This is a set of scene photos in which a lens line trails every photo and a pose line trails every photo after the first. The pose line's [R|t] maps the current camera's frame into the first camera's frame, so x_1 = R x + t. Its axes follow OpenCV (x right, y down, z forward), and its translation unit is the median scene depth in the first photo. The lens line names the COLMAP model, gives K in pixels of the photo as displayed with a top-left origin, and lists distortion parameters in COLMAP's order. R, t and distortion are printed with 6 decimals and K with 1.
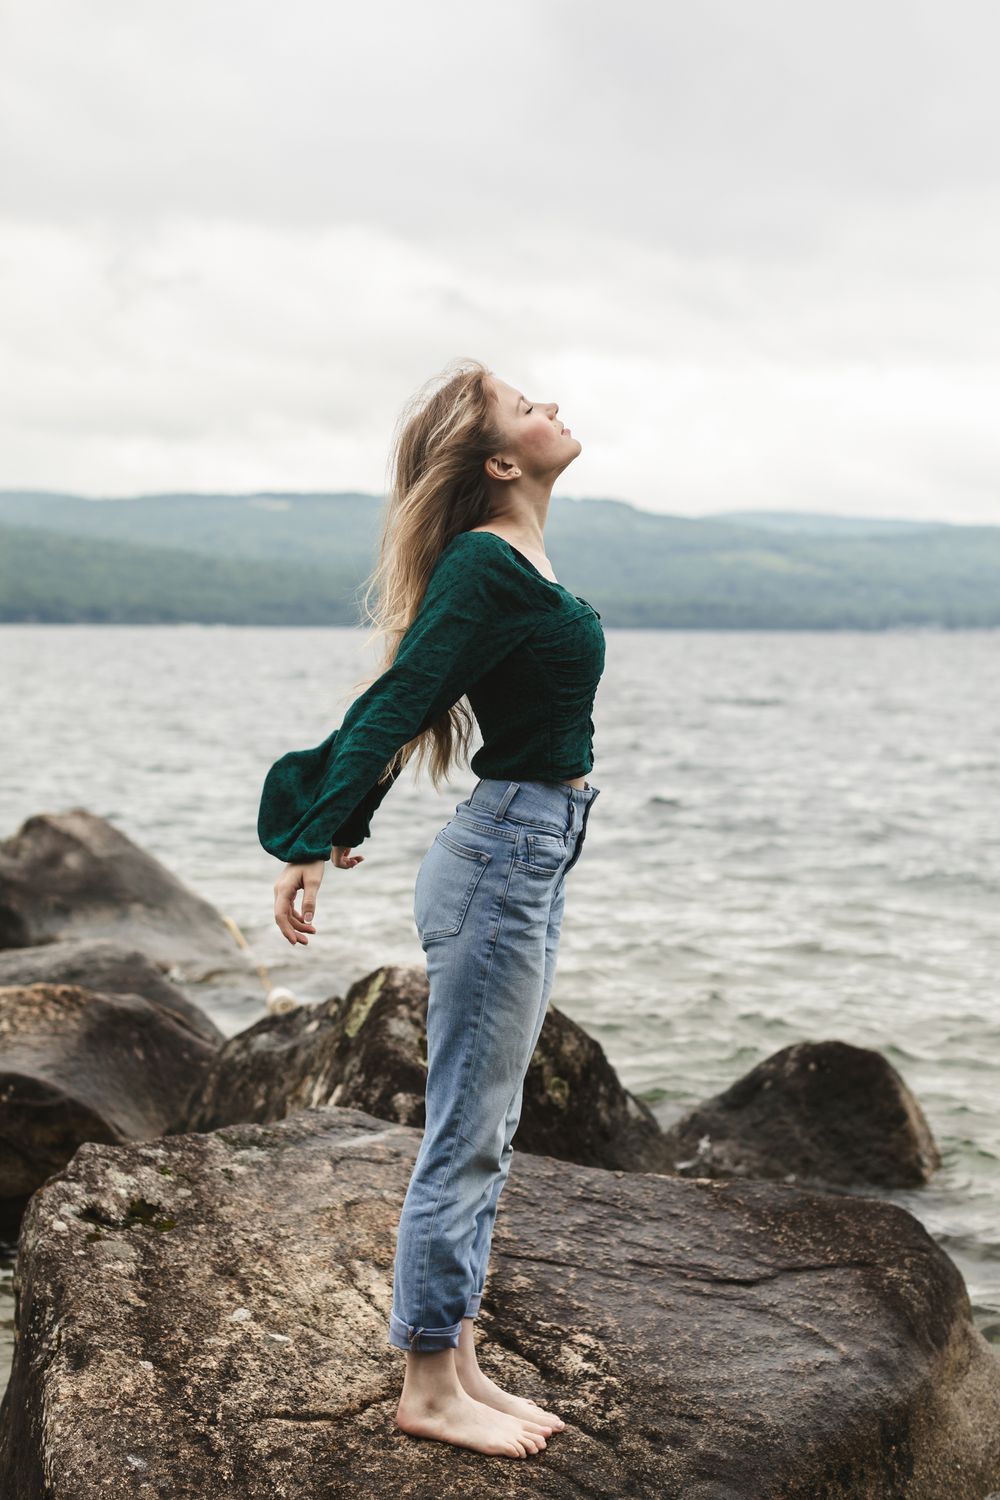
lens RADIAL K [[2427.6, 0, 498.3], [0, 2427.6, 750.5], [0, 0, 1]] dist [-0.010105, 0.000000]
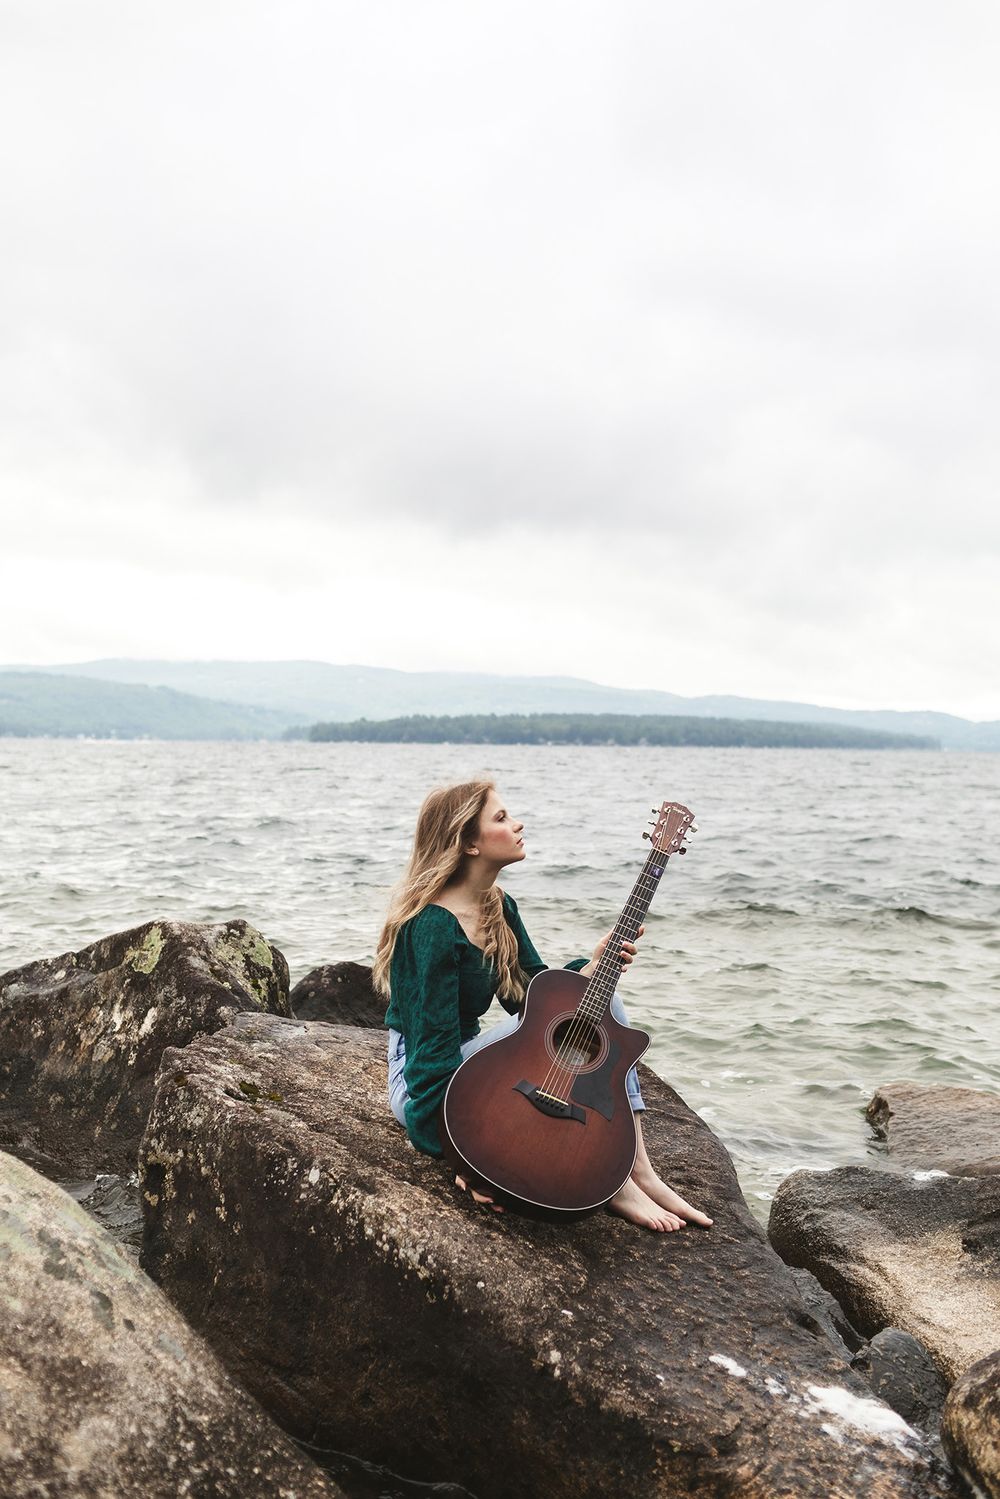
lens RADIAL K [[1537.6, 0, 494.0], [0, 1537.6, 743.0], [0, 0, 1]] dist [0.008246, 0.000000]
pose [[0.839427, 0.001390, 0.543471, -0.476717], [0.024340, 0.998897, -0.040150, 0.034791], [-0.542927, 0.046931, 0.838468, 0.197303]]
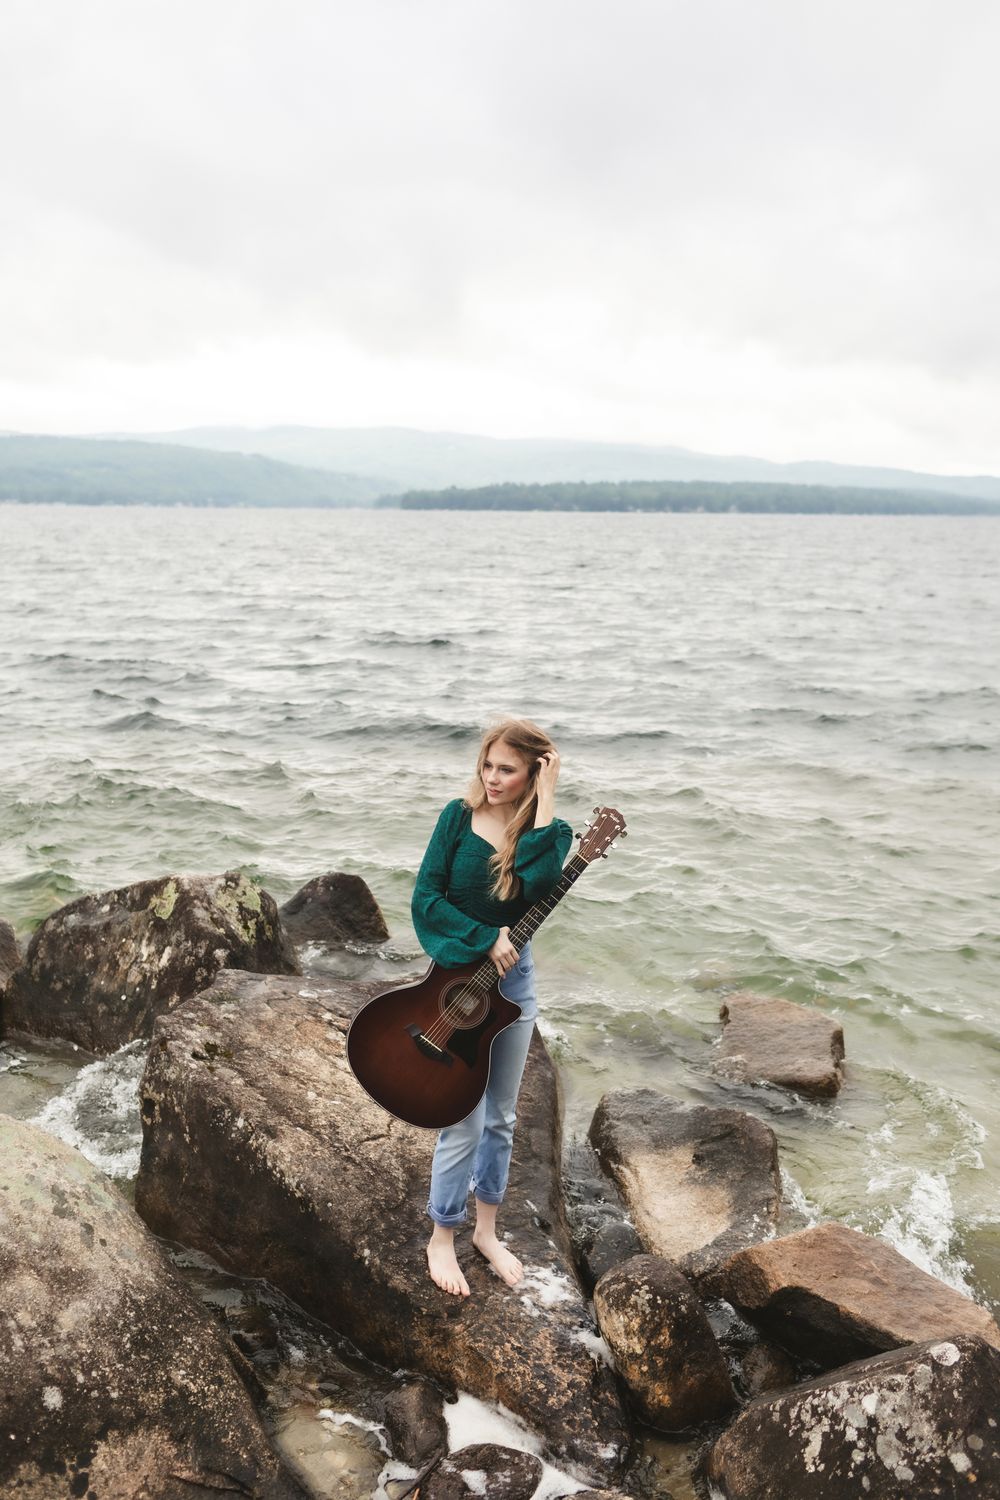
lens RADIAL K [[1538.6, 0, 504.8], [0, 1538.6, 752.4], [0, 0, 1]] dist [0.008246, 0.000000]
pose [[0.871235, -0.082719, 0.483847, -0.508953], [0.021795, 0.991246, 0.130220, -0.203342], [-0.490383, -0.102907, 0.865410, -0.182186]]
